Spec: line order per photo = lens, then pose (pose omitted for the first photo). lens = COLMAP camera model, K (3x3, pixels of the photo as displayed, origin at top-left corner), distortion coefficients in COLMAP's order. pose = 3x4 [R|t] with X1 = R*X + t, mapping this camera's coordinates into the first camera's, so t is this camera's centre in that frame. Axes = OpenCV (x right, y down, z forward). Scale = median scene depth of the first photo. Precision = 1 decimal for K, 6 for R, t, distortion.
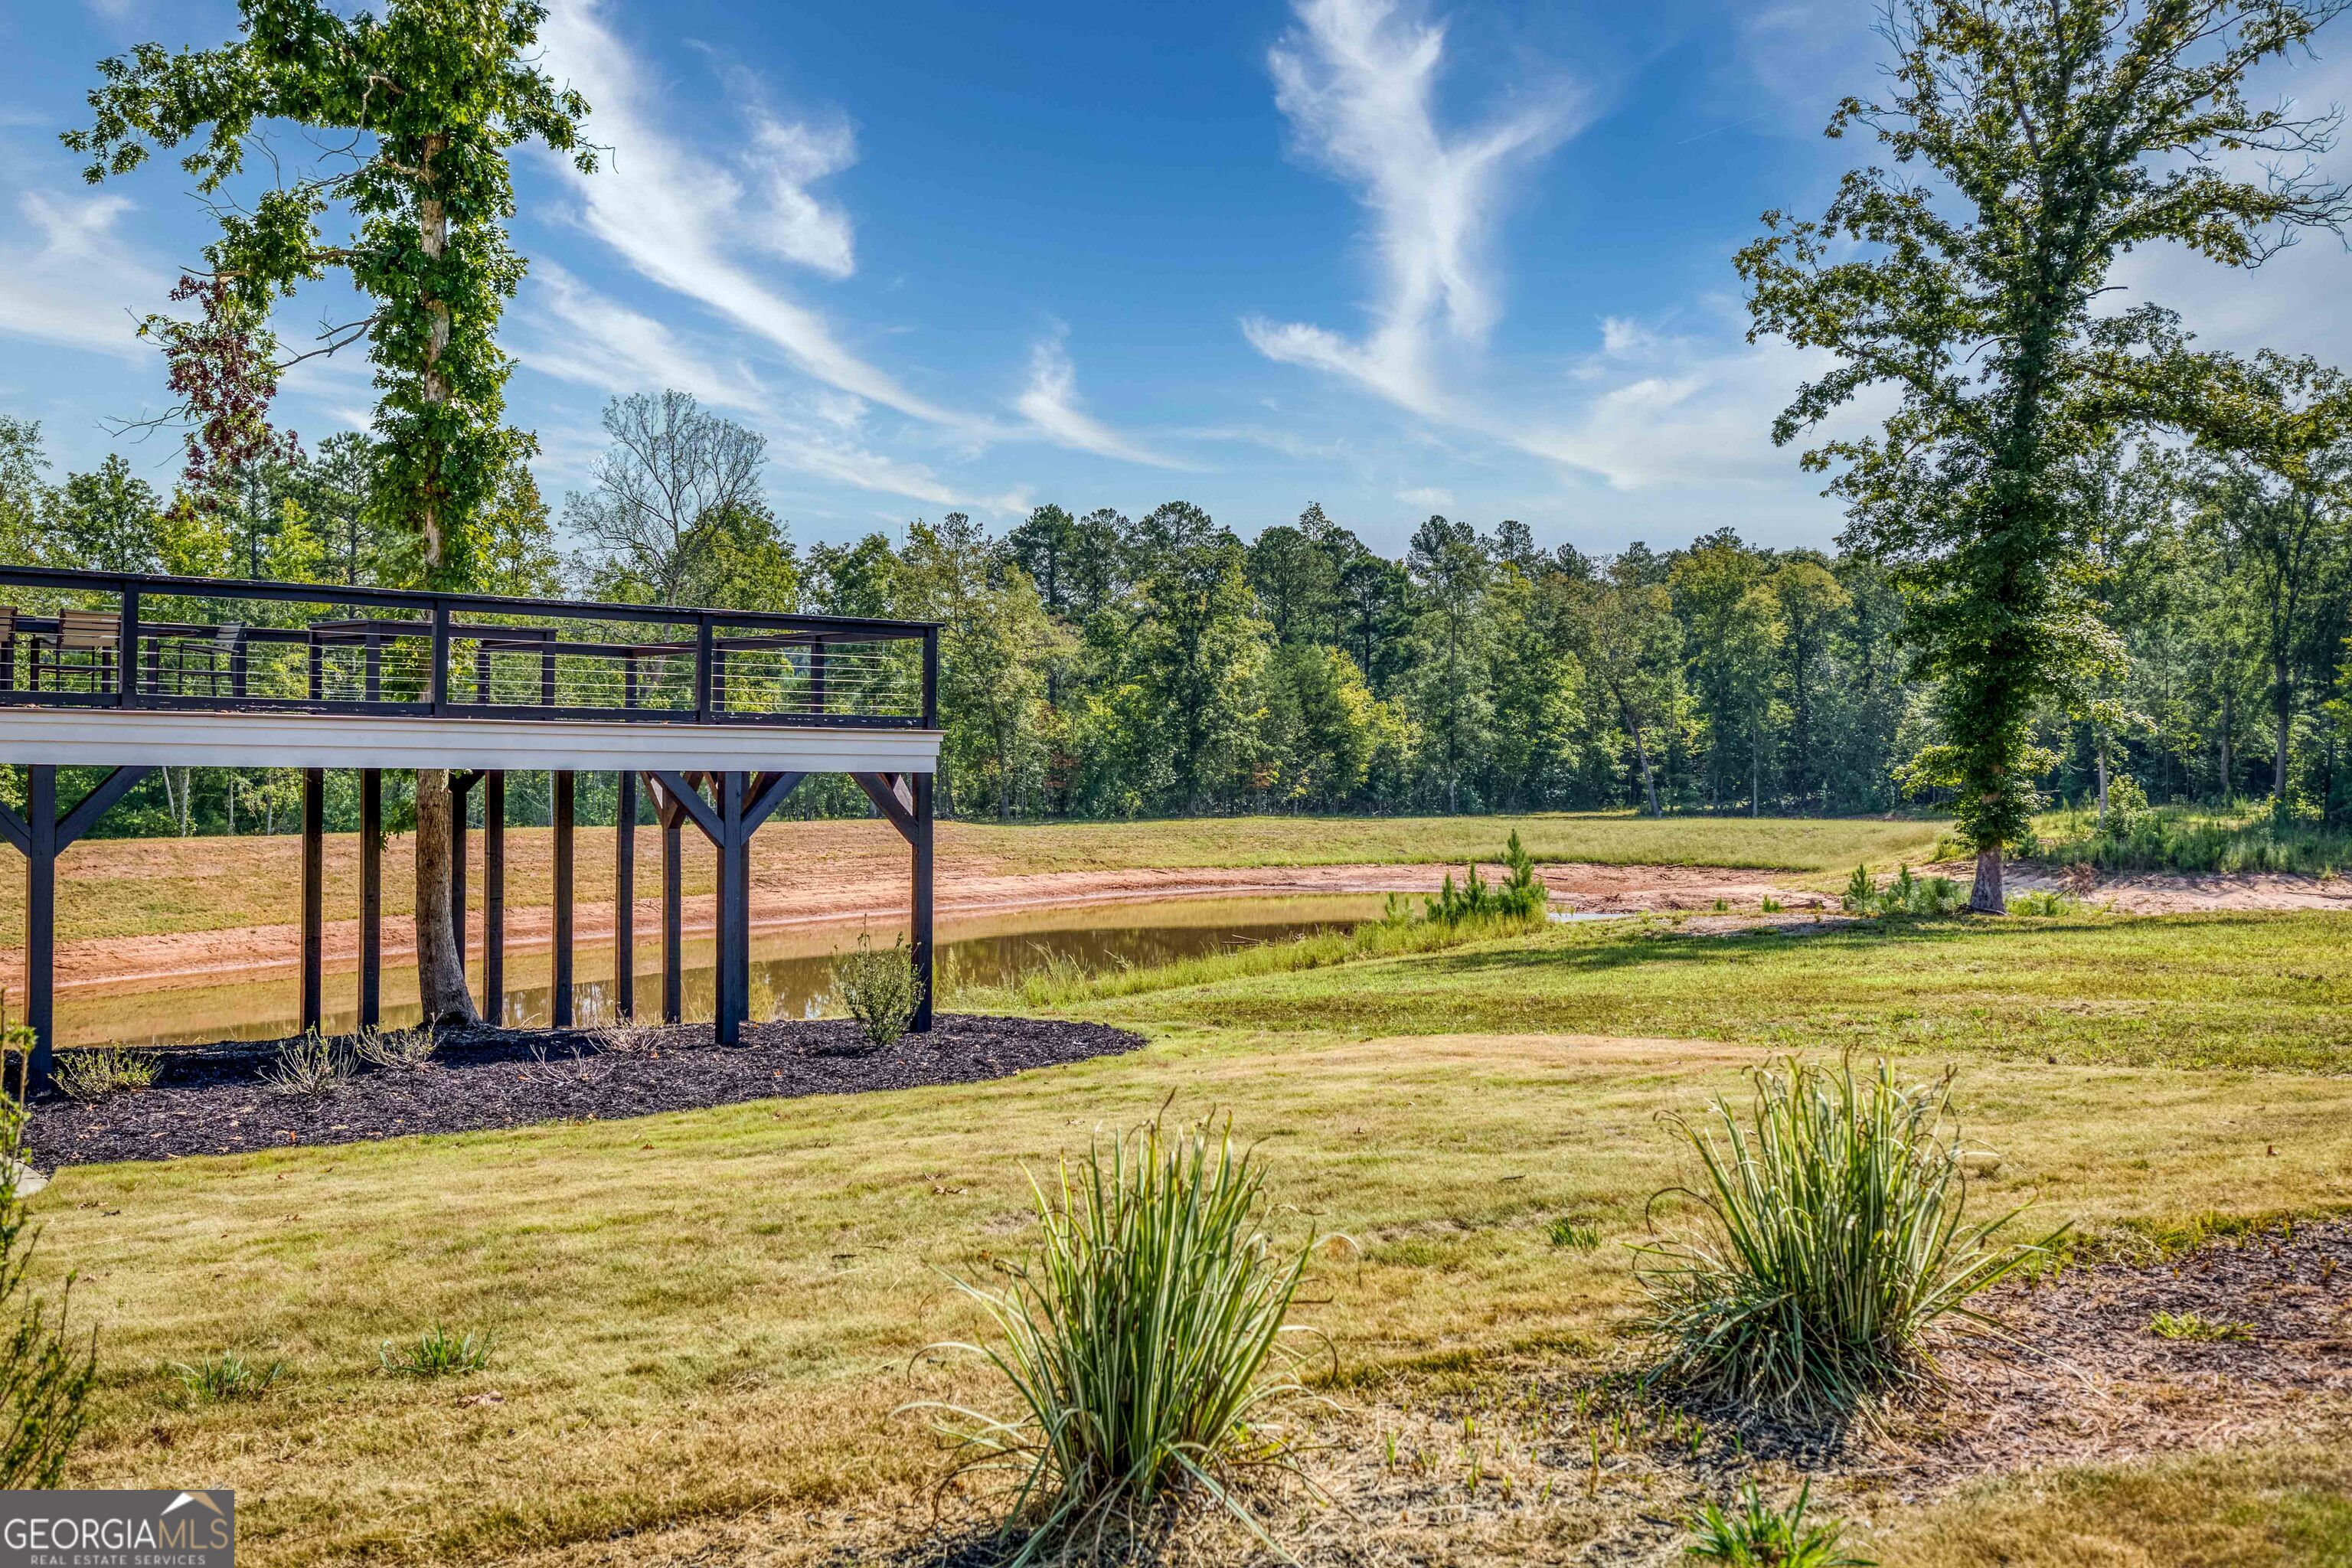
lens RADIAL K [[2270.1, 0, 1183.7], [0, 2270.1, 773.1], [0, 0, 1]] dist [0.037850, 0.000000]
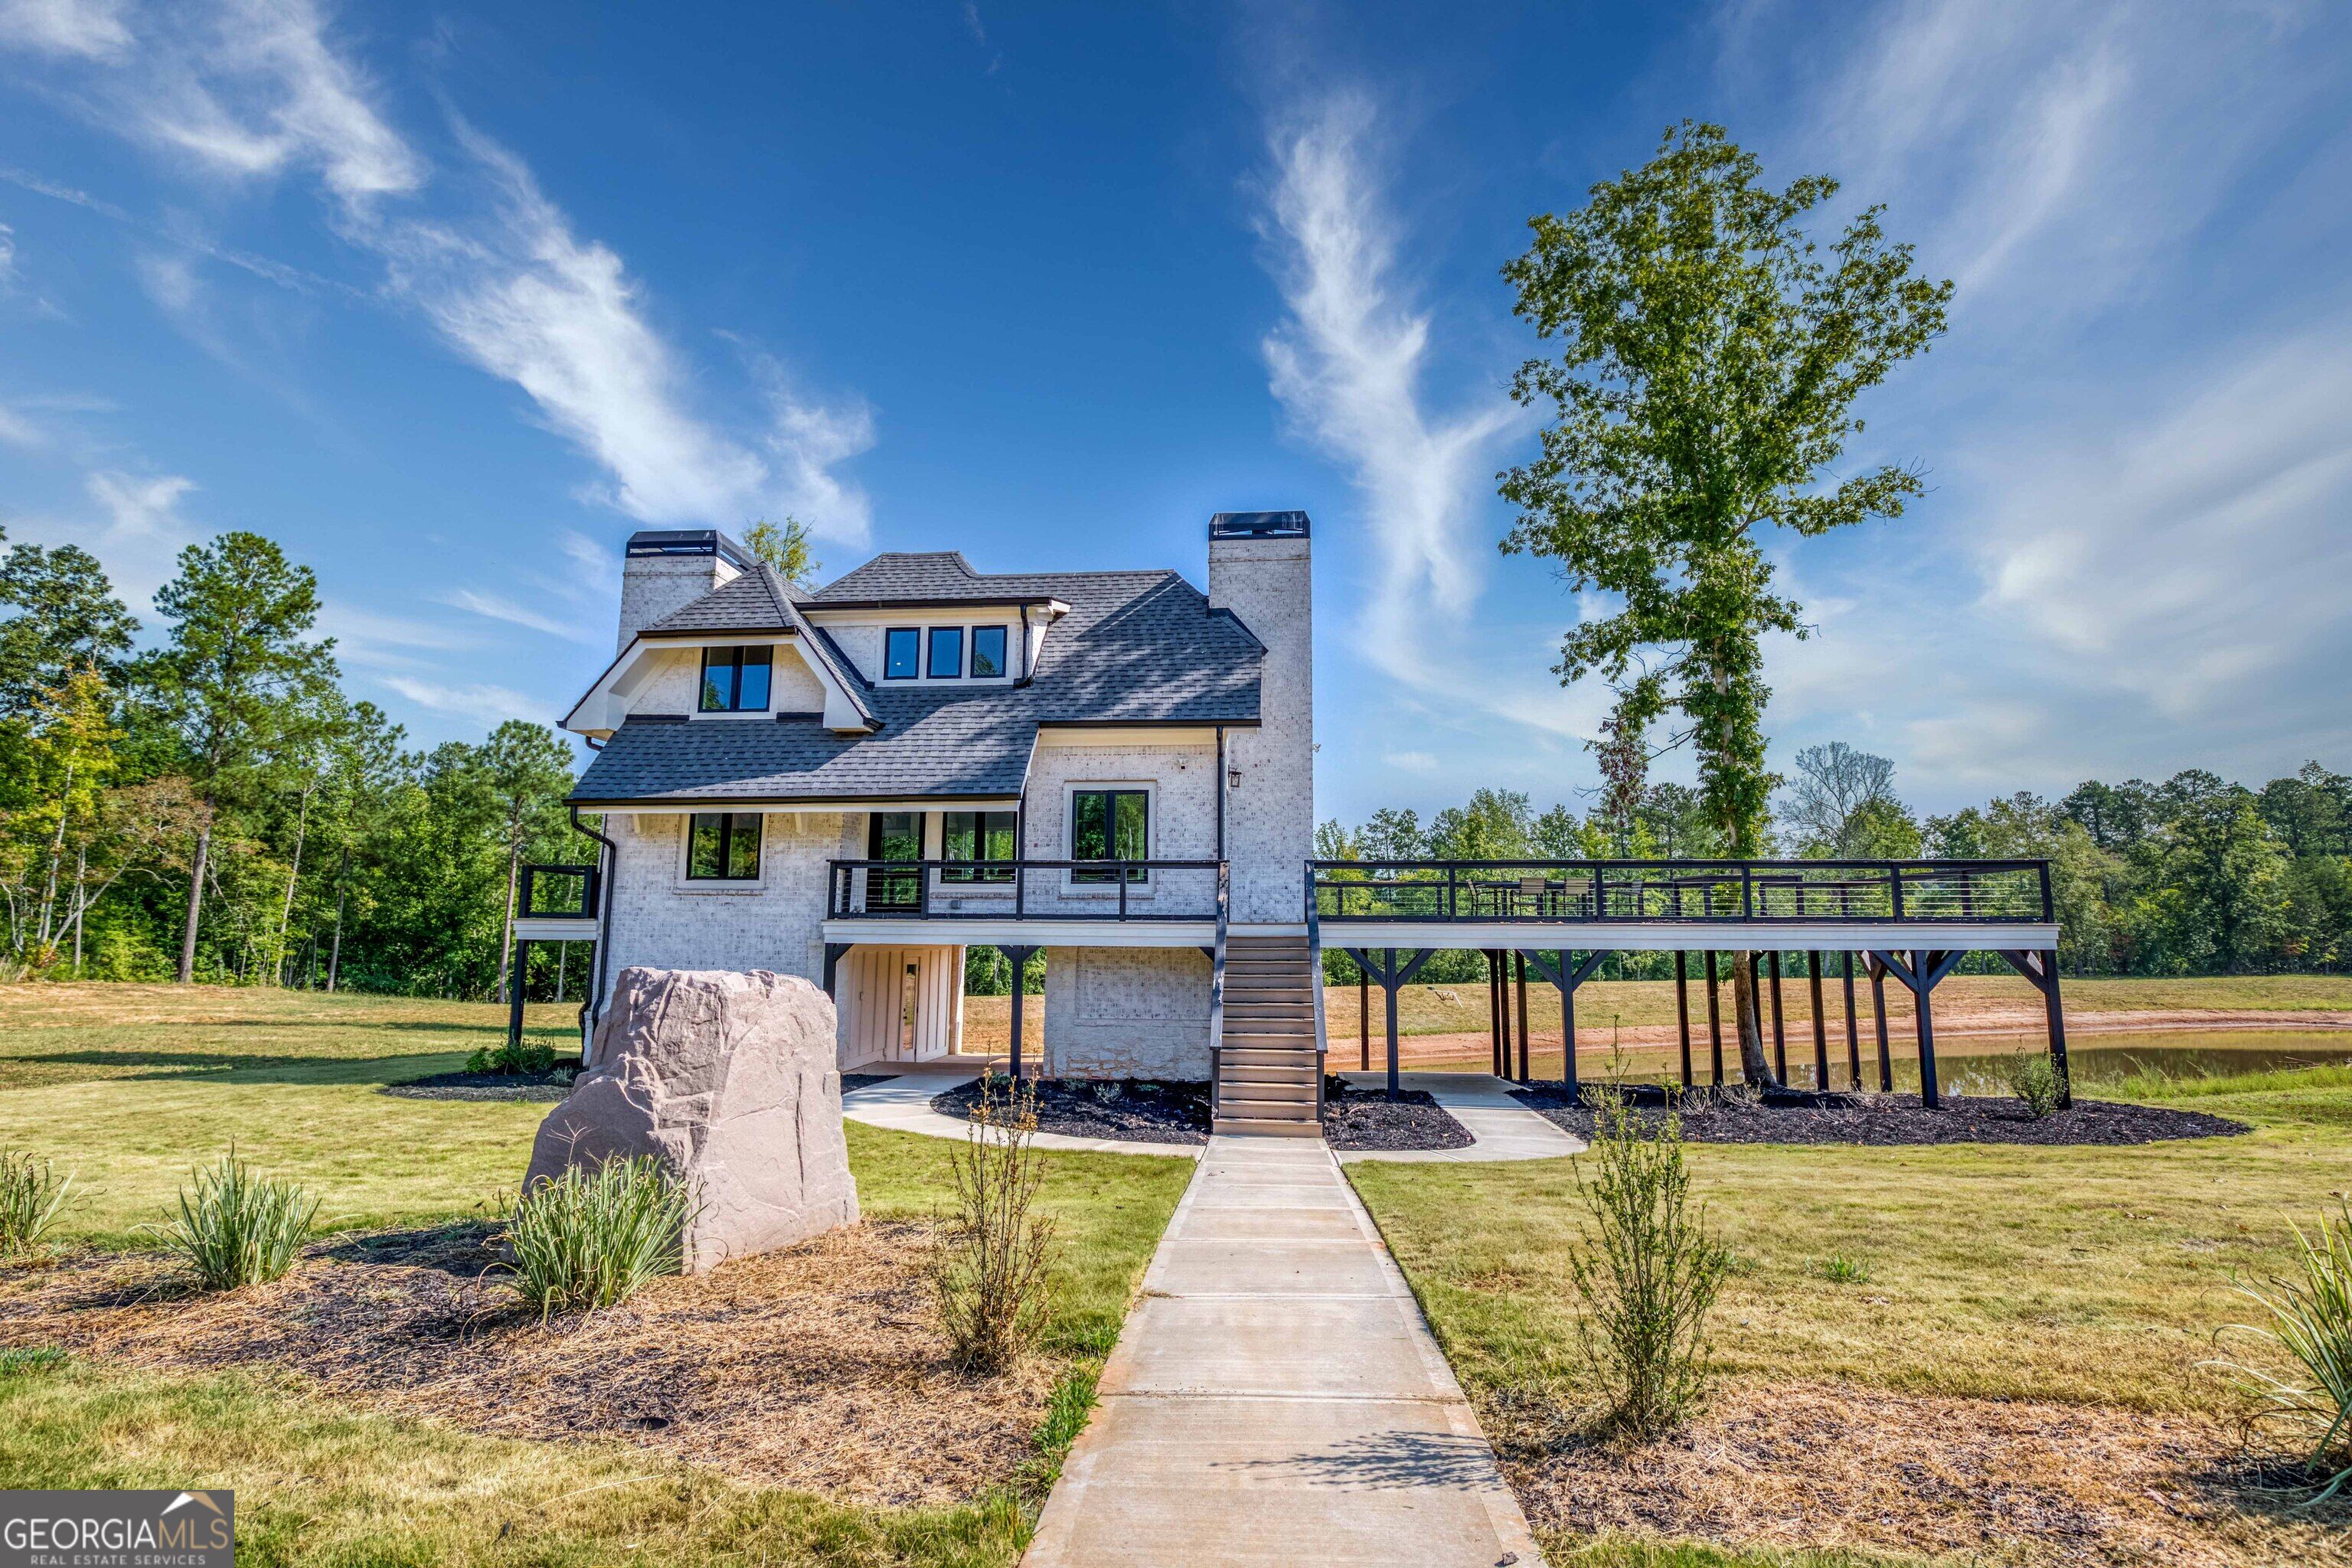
lens RADIAL K [[1102.3, 0, 1193.9], [0, 1102.3, 773.3], [0, 0, 1]] dist [-0.040024, 0.008280]
pose [[0.726478, -0.109890, -0.678347, -0.009590], [0.000460, 0.987209, -0.159432, -0.000965], [0.687190, 0.115512, 0.717236, -0.006820]]
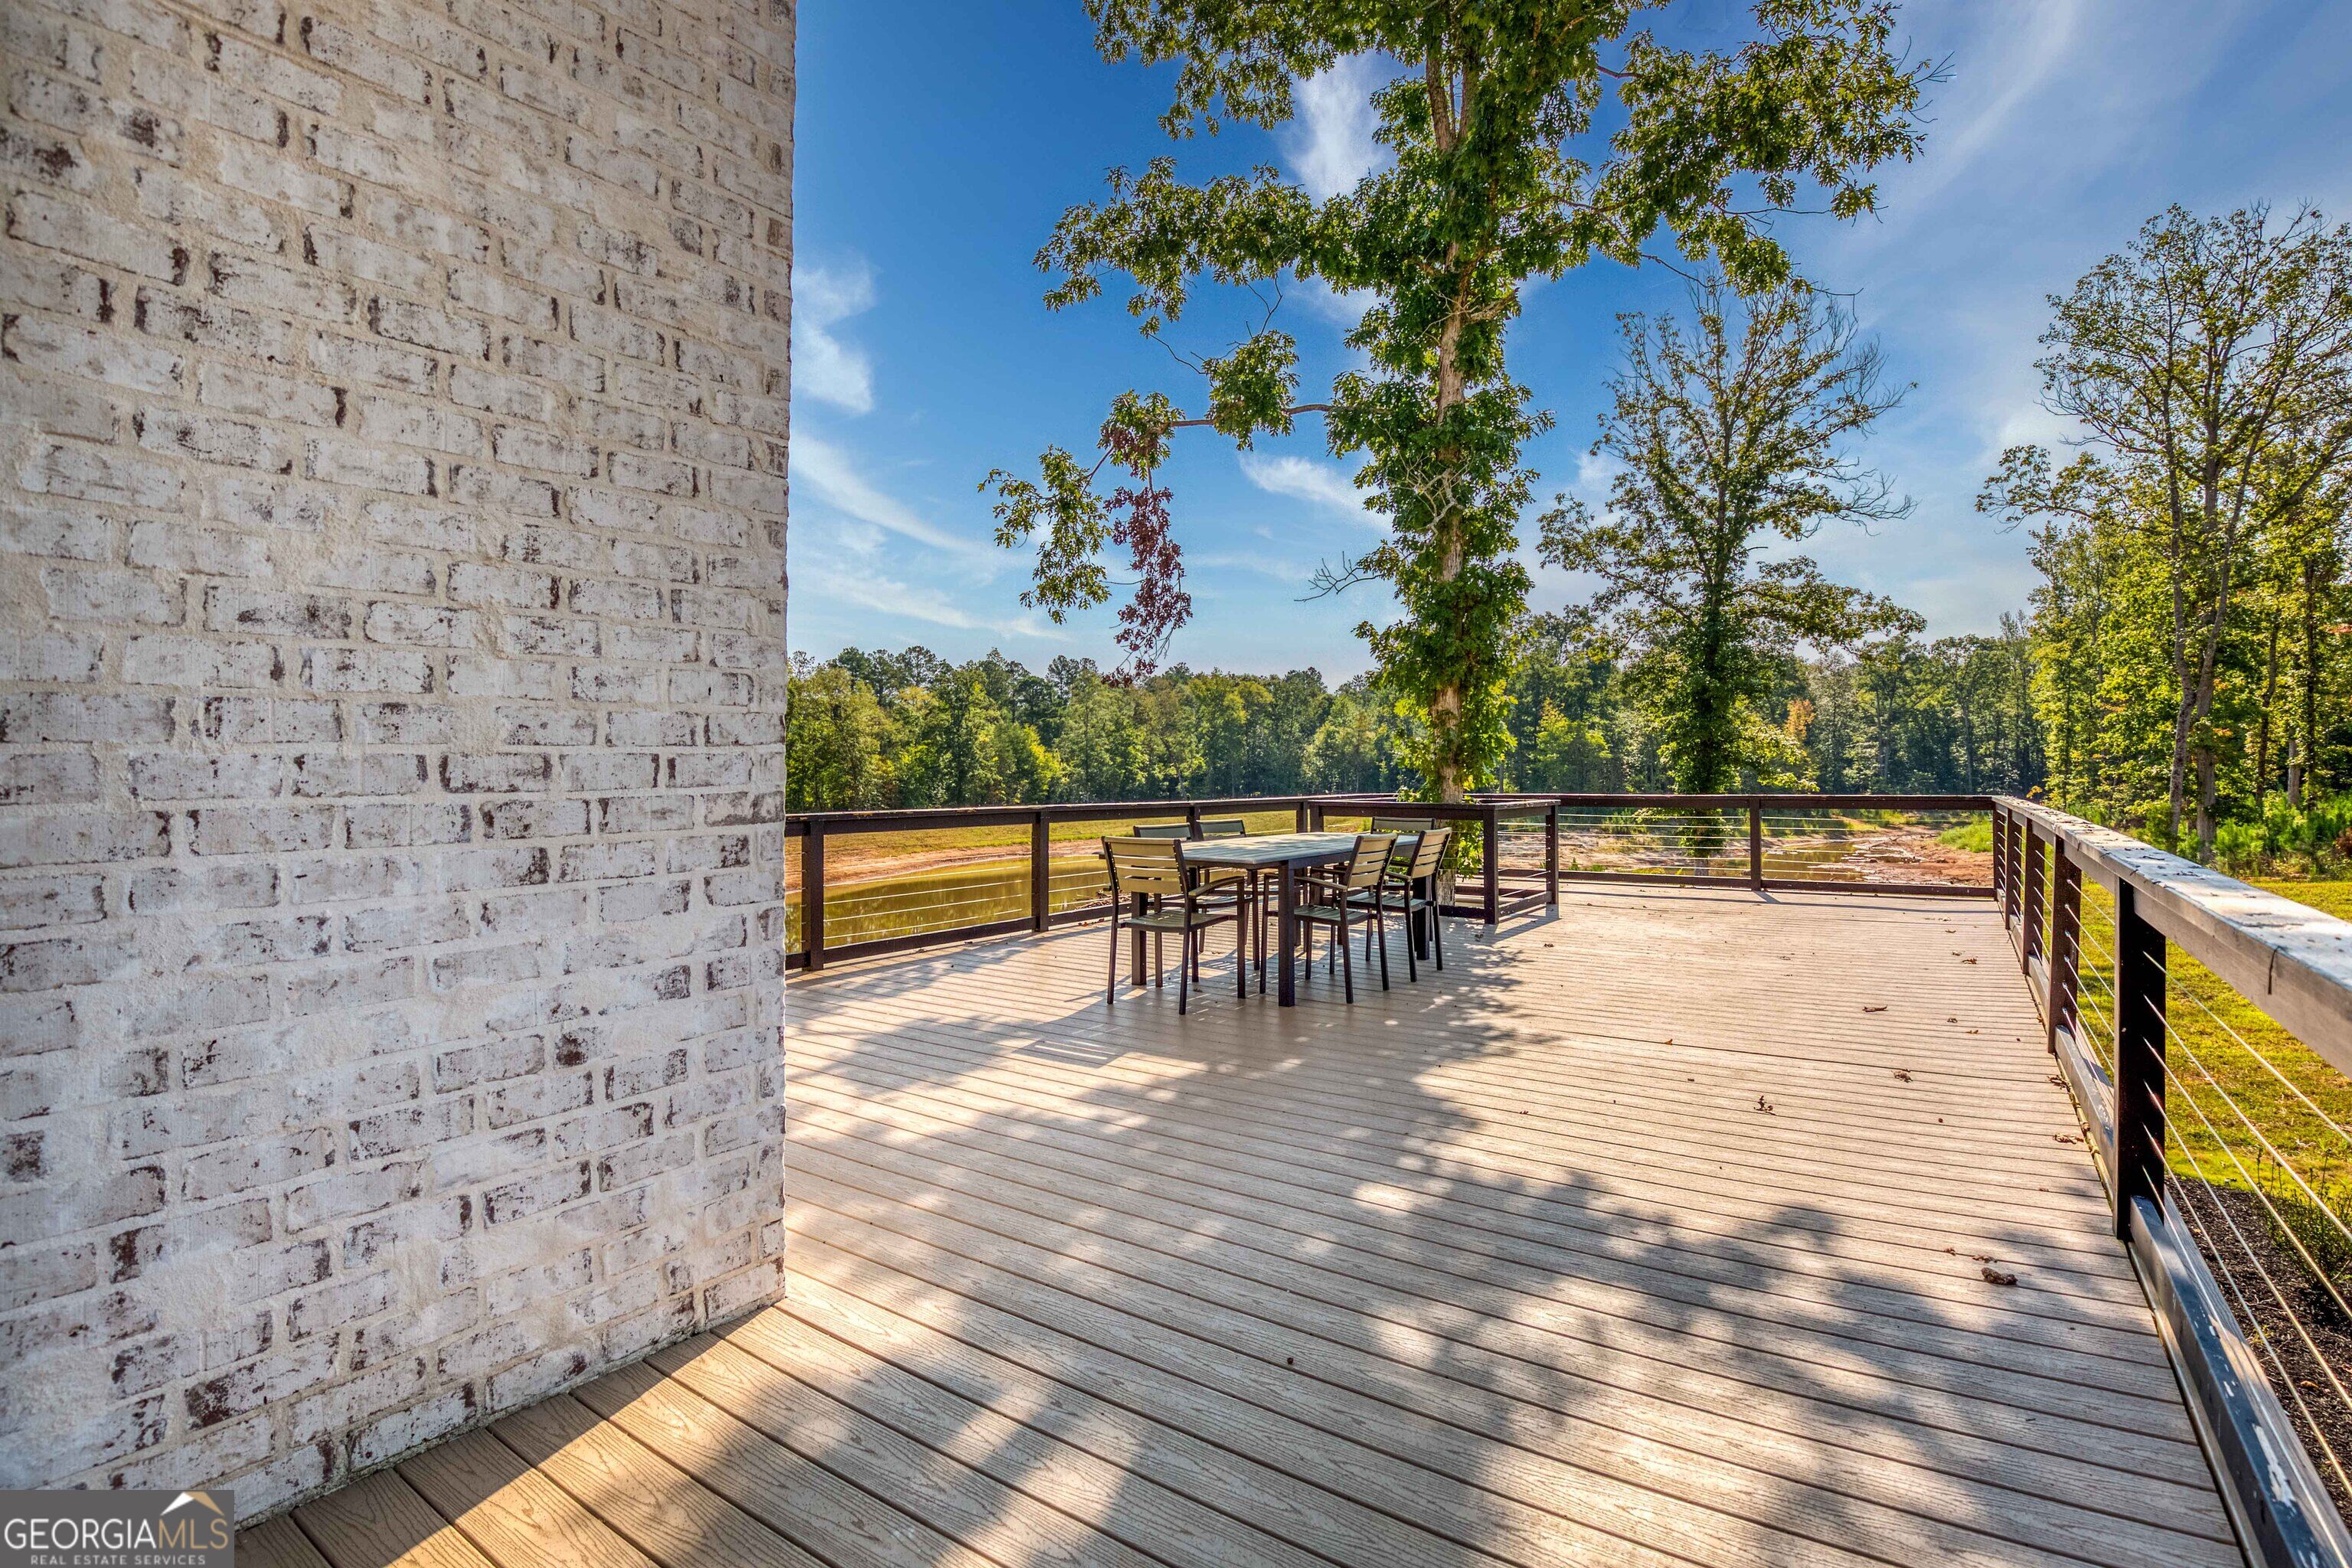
lens RADIAL K [[1102.3, 0, 1205.1], [0, 1102.3, 796.7], [0, 0, 1]] dist [-0.040024, 0.008280]
pose [[0.953356, -0.026696, 0.300666, -0.297920], [0.021701, 0.999566, 0.019944, -0.040643], [-0.301067, -0.012489, 0.953521, 0.309746]]
